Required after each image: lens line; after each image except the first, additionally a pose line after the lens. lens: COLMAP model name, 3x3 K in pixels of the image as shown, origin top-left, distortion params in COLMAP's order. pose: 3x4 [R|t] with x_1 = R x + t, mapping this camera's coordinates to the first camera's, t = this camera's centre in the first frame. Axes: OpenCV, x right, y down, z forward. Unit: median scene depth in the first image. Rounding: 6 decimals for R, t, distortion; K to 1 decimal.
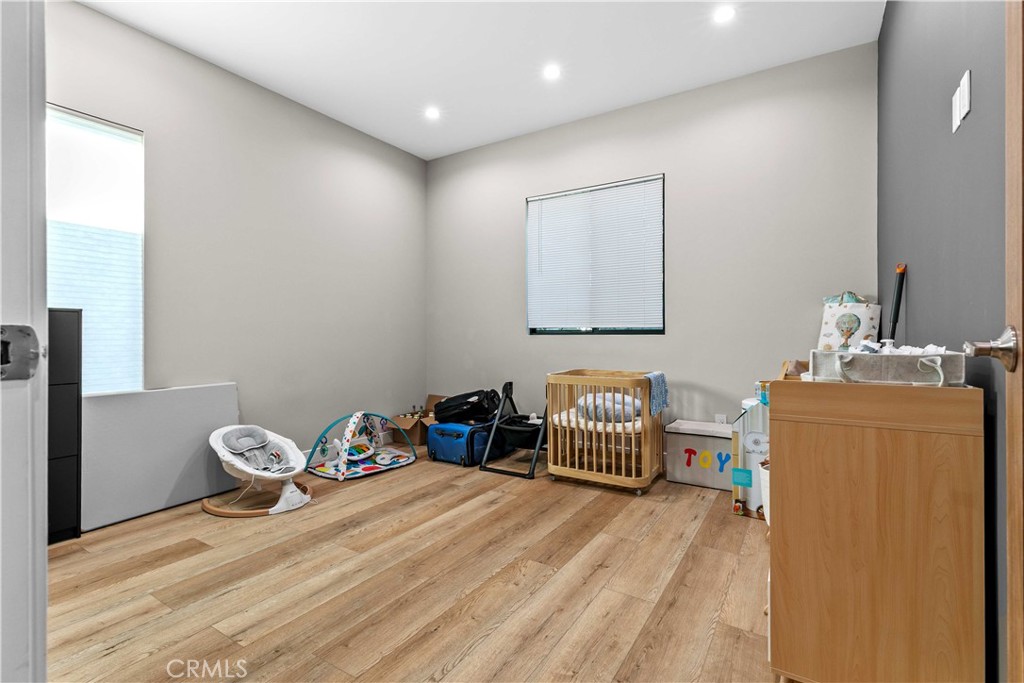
lens RADIAL K [[470.3, 0, 516.1], [0, 470.3, 335.8], [0, 0, 1]] dist [0.000477, 0.000070]
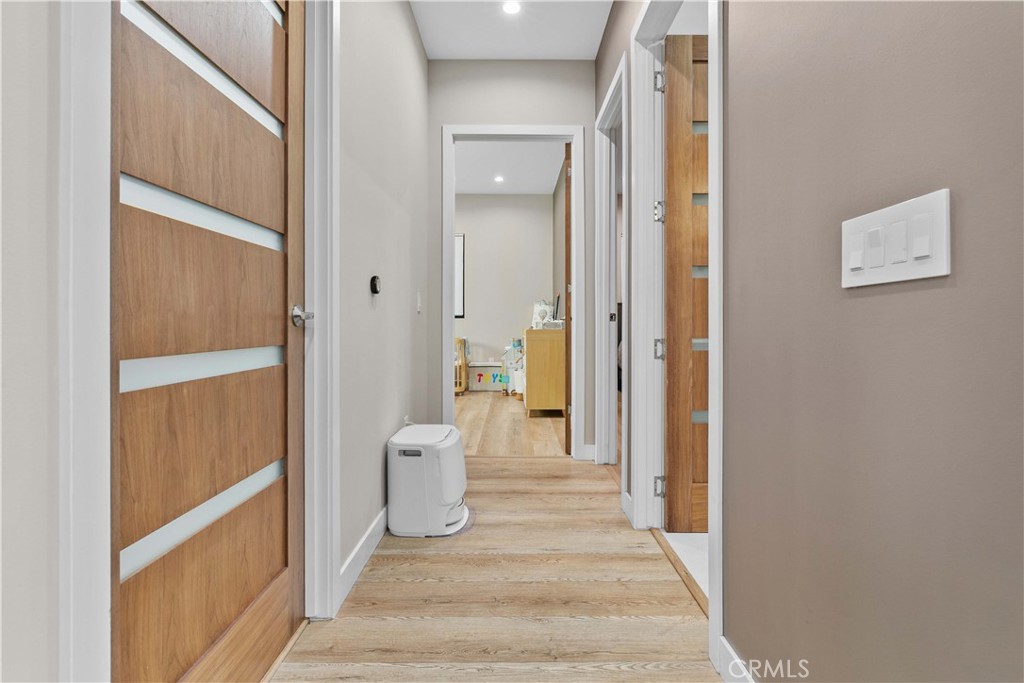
lens RADIAL K [[504.6, 0, 511.6], [0, 504.6, 334.0], [0, 0, 1]] dist [-0.000022, 0.000000]
pose [[0.849145, -0.014564, 0.527959, -0.720697], [0.001615, 0.999687, 0.024979, 0.012206], [-0.528157, -0.020358, 0.848903, -1.006263]]
